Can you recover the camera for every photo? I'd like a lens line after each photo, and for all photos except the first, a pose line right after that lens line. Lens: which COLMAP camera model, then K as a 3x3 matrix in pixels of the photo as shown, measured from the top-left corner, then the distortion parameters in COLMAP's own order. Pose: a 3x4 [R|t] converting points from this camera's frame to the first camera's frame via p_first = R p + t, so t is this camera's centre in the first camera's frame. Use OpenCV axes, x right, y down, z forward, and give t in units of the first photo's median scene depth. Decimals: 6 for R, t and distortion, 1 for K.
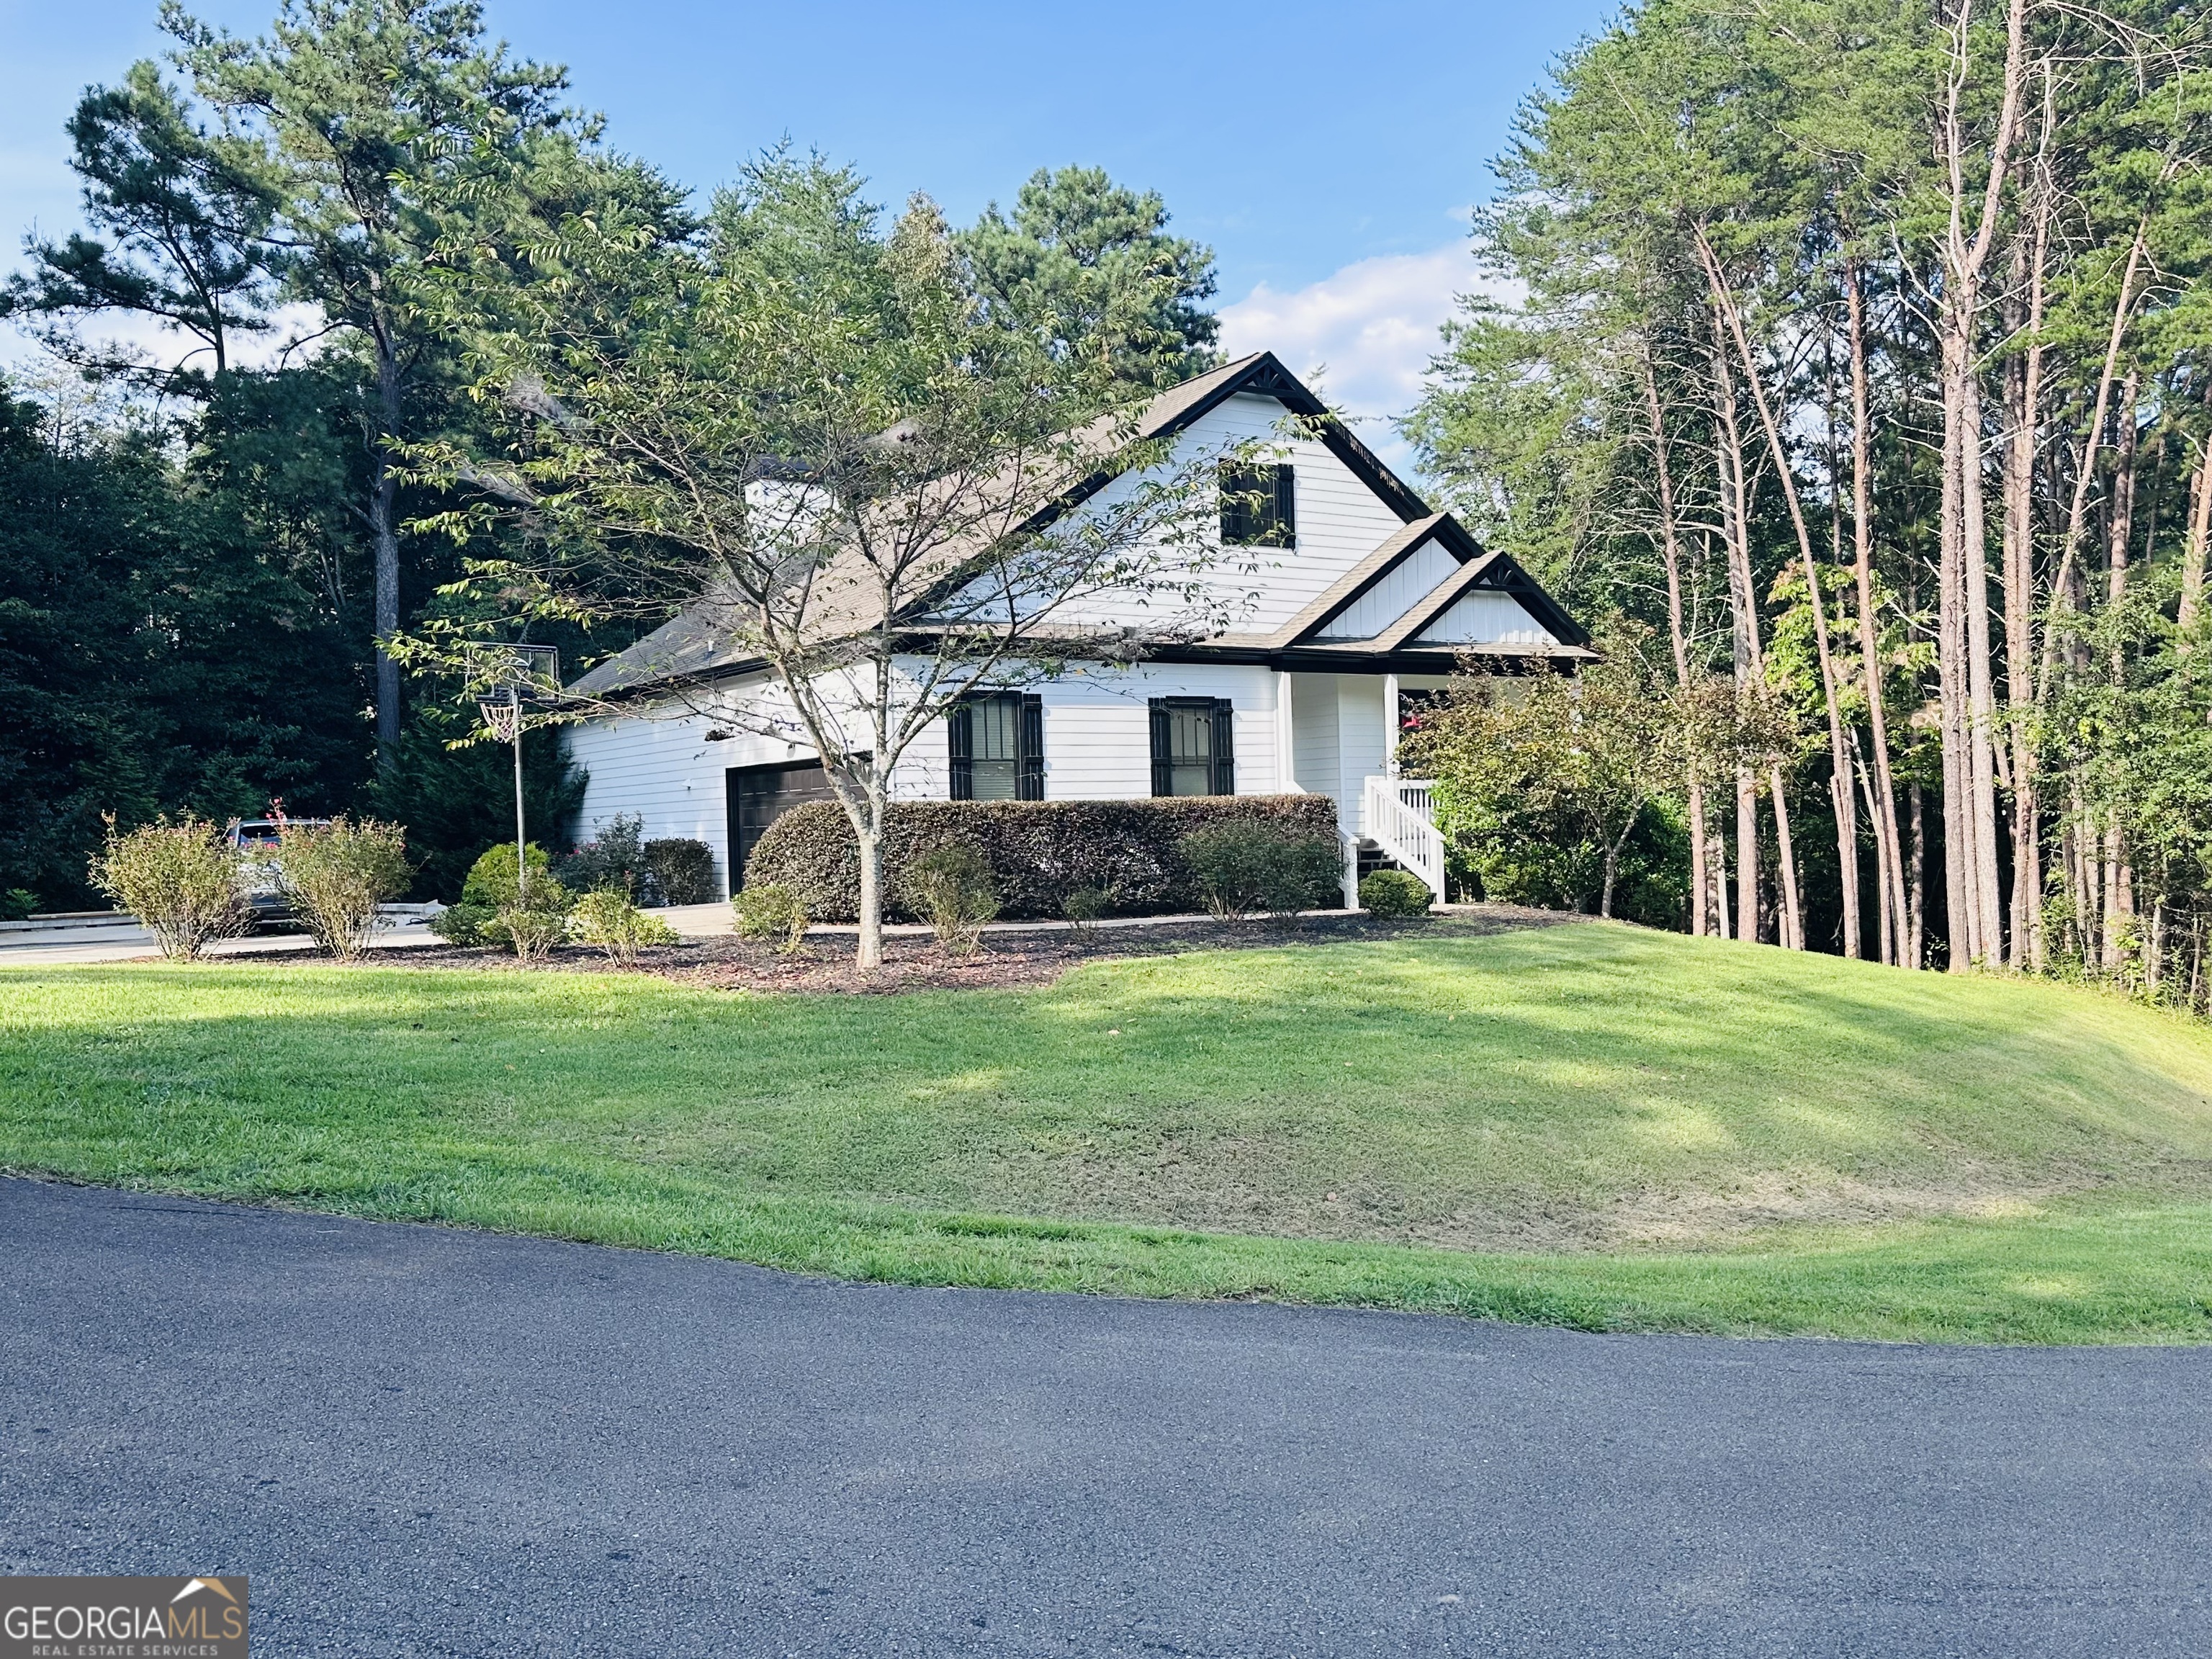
lens RADIAL K [[1868.7, 0, 1106.0], [0, 1868.7, 829.5], [0, 0, 1]] dist [0.156995, -0.261772]
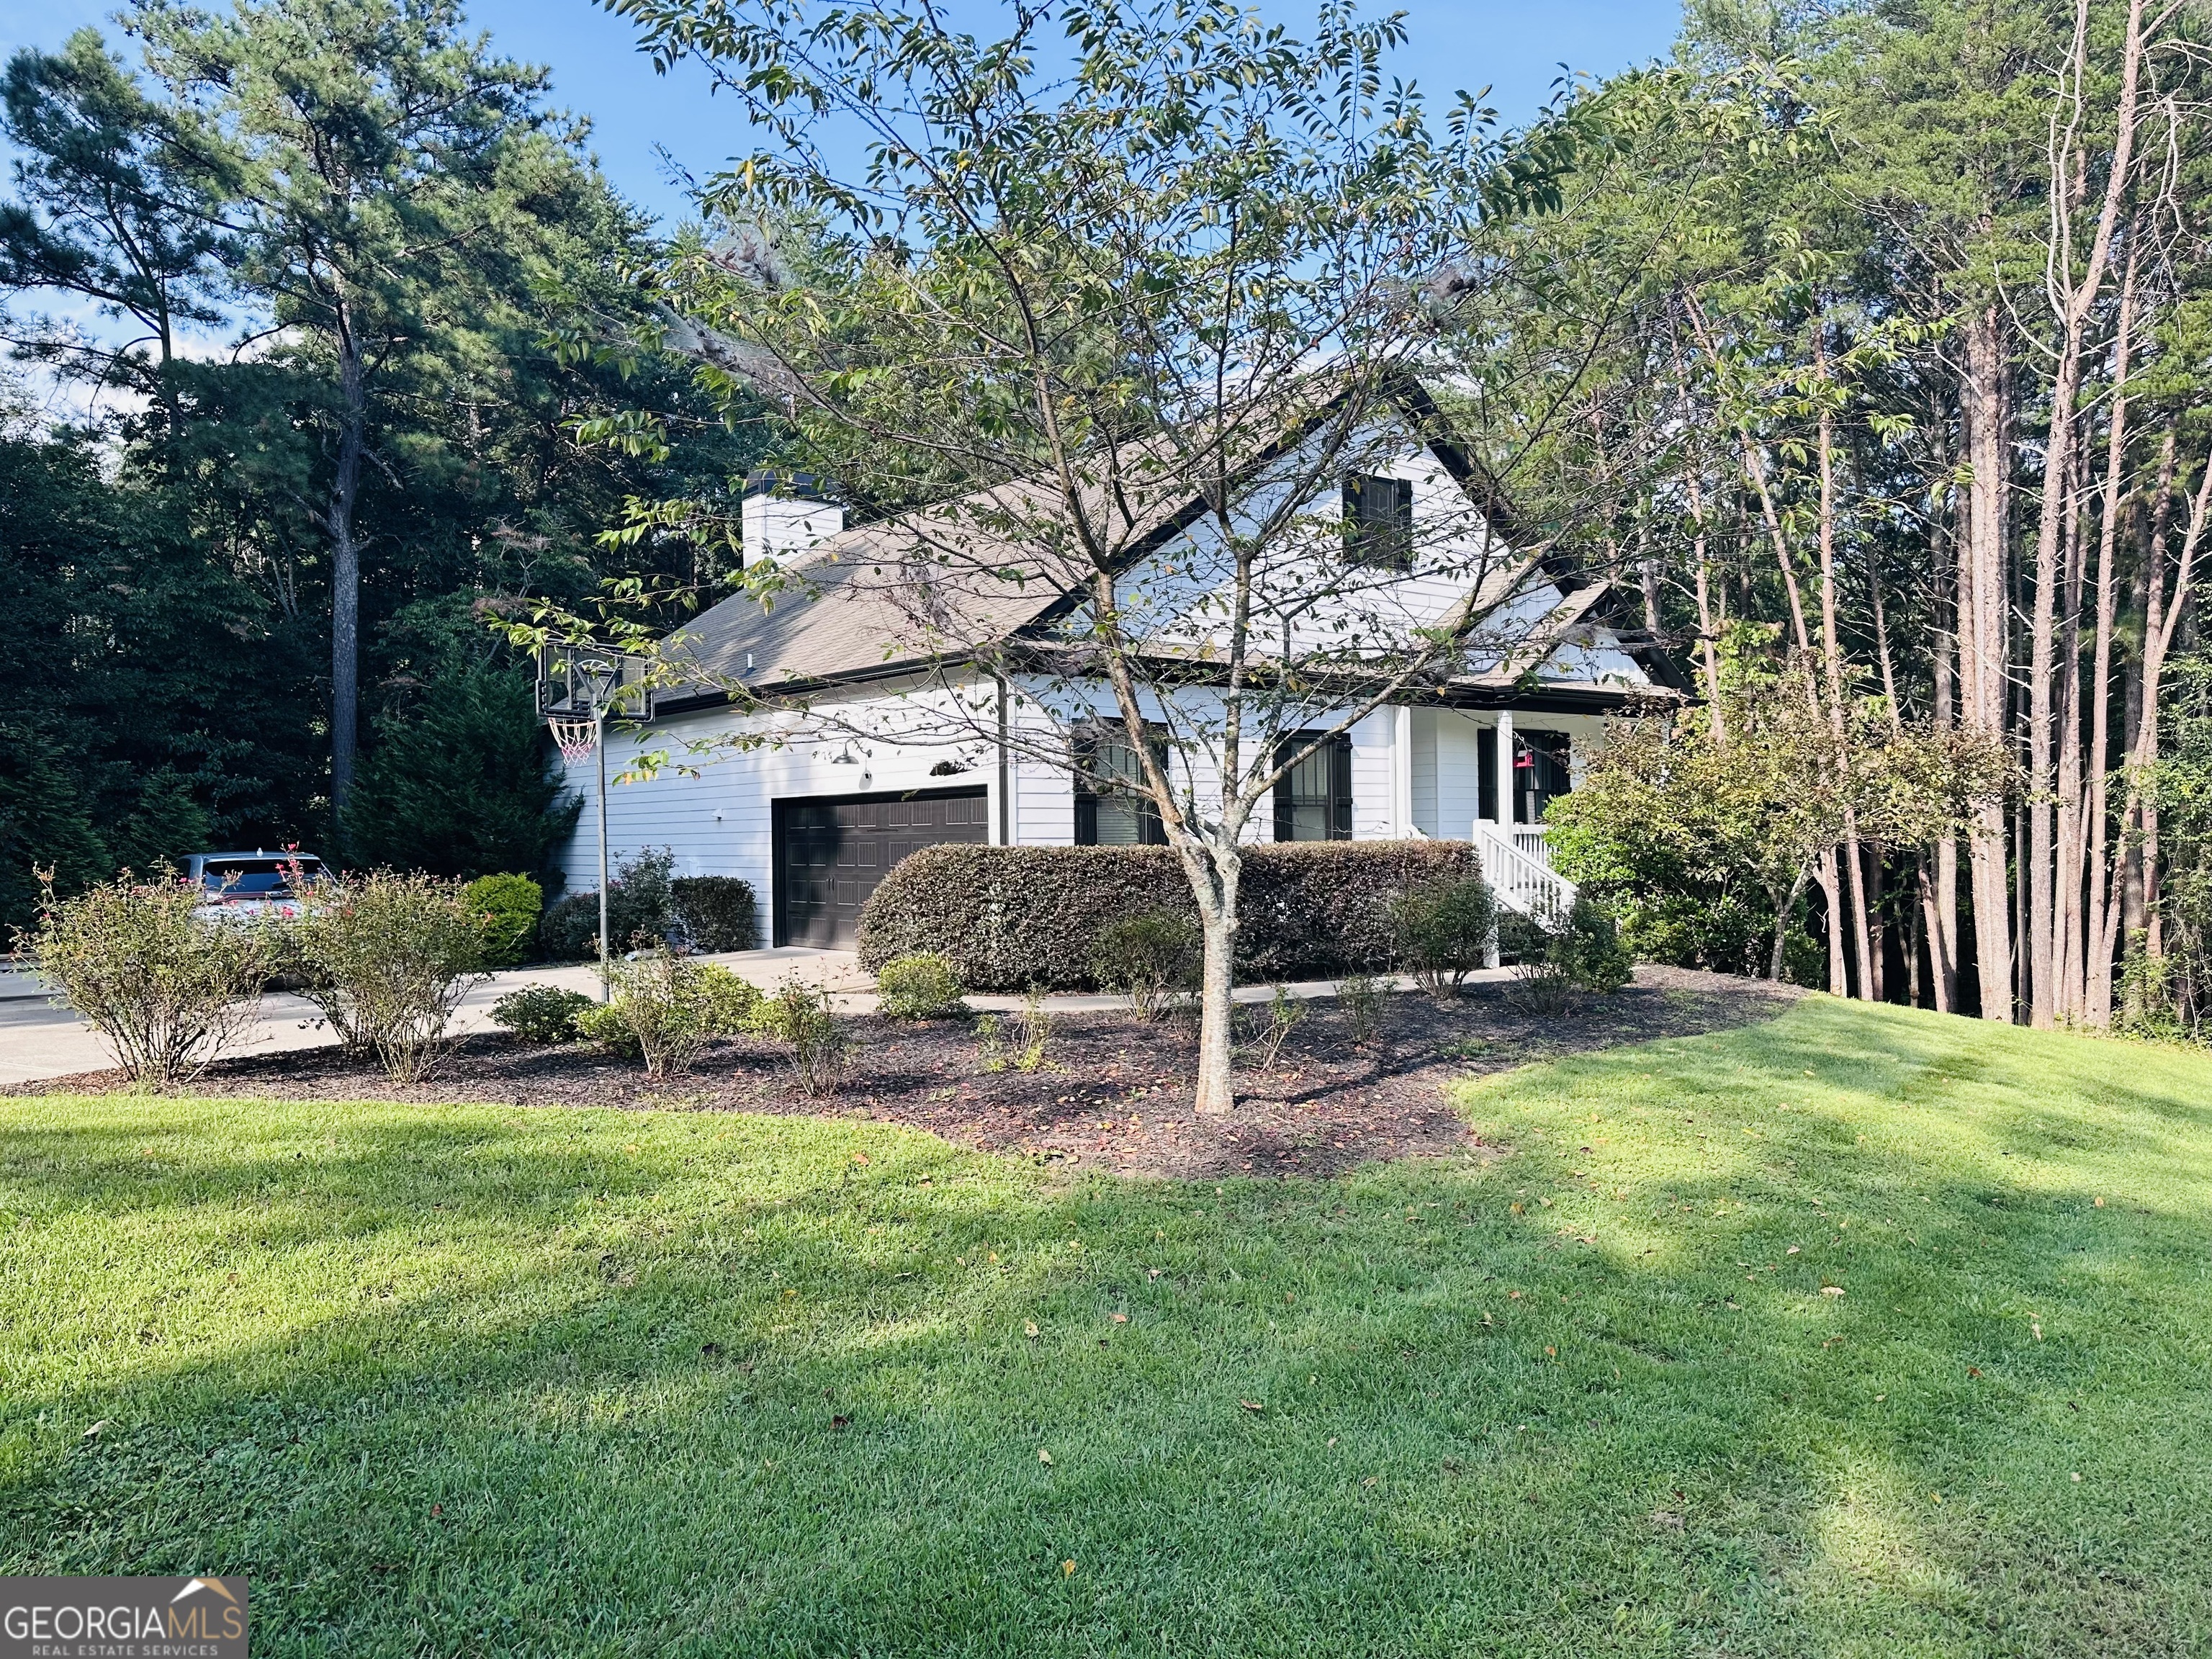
lens RADIAL K [[1573.2, 0, 1106.0], [0, 1573.2, 829.5], [0, 0, 1]] dist [0.095742, -0.104615]
pose [[0.993526, 0.015628, 0.112525, -0.127840], [-0.014605, 0.999844, -0.009915, -0.012767], [-0.112662, 0.008207, 0.993599, 0.236337]]
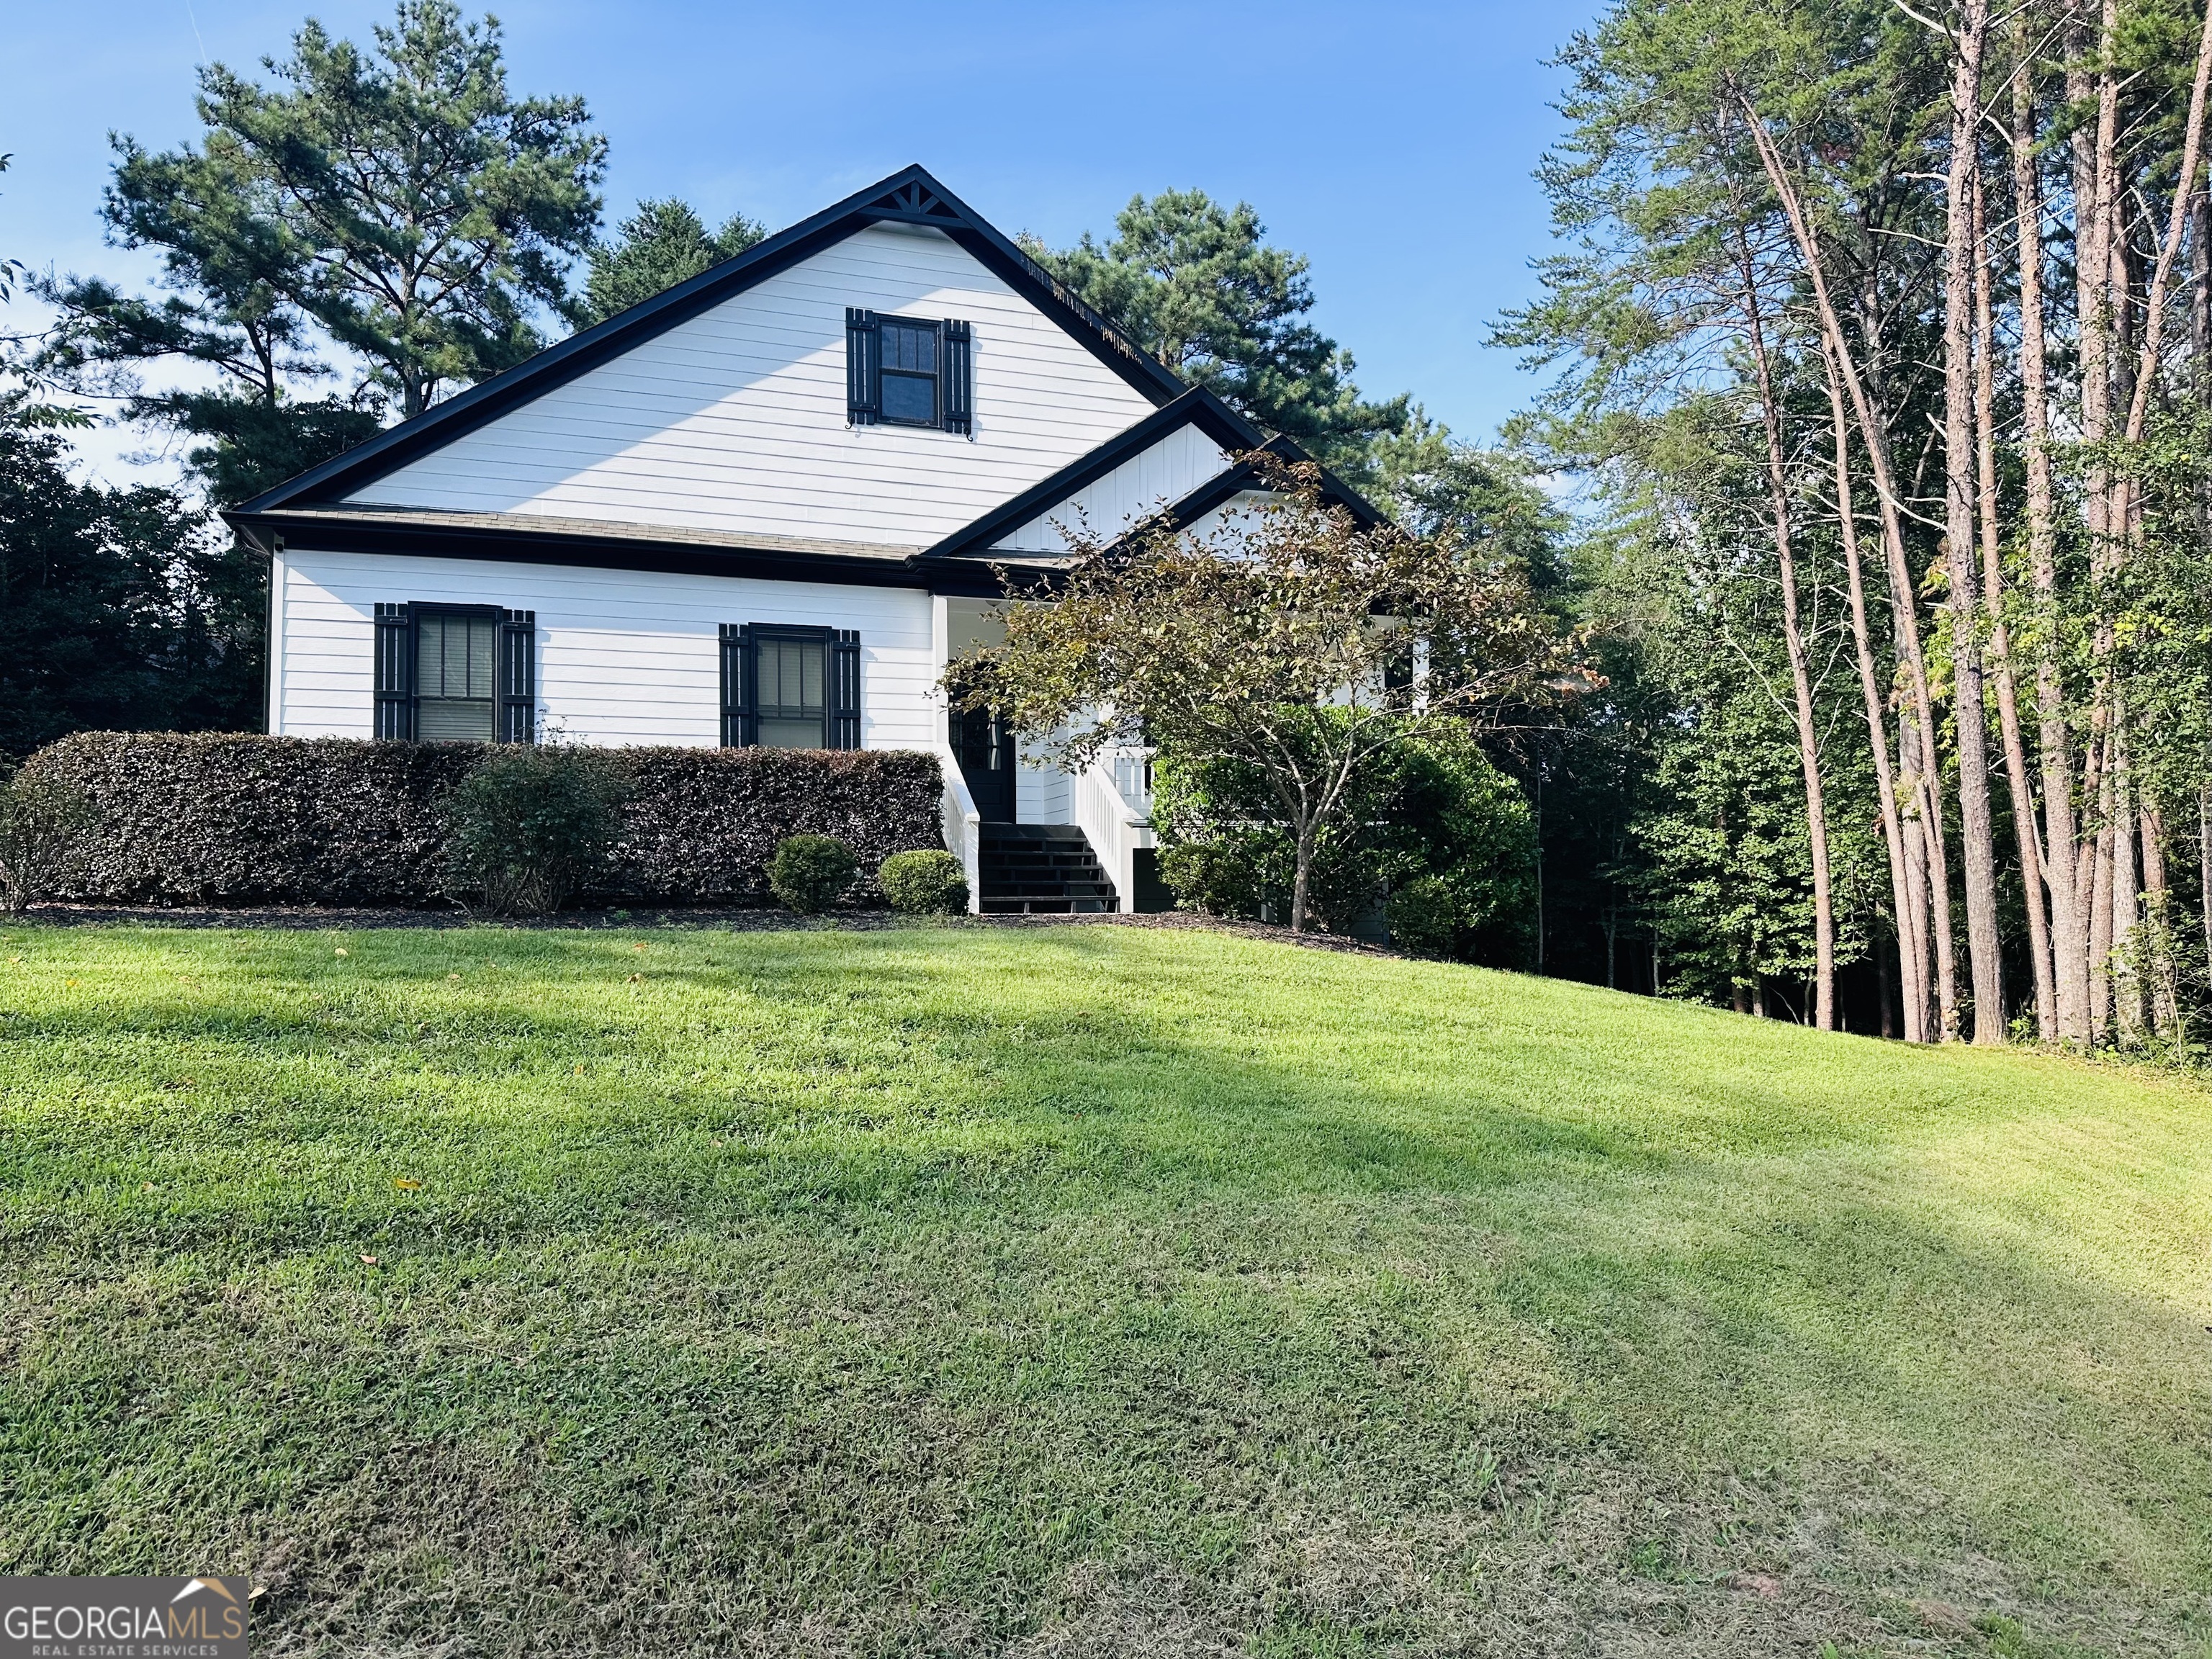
lens RADIAL K [[1573.2, 0, 1106.0], [0, 1573.2, 829.5], [0, 0, 1]] dist [0.095742, -0.104615]
pose [[0.966121, 0.004427, -0.258050, 0.302269], [-0.017349, 0.998705, -0.047821, 0.034770], [0.257504, 0.050678, 0.964947, 0.399690]]
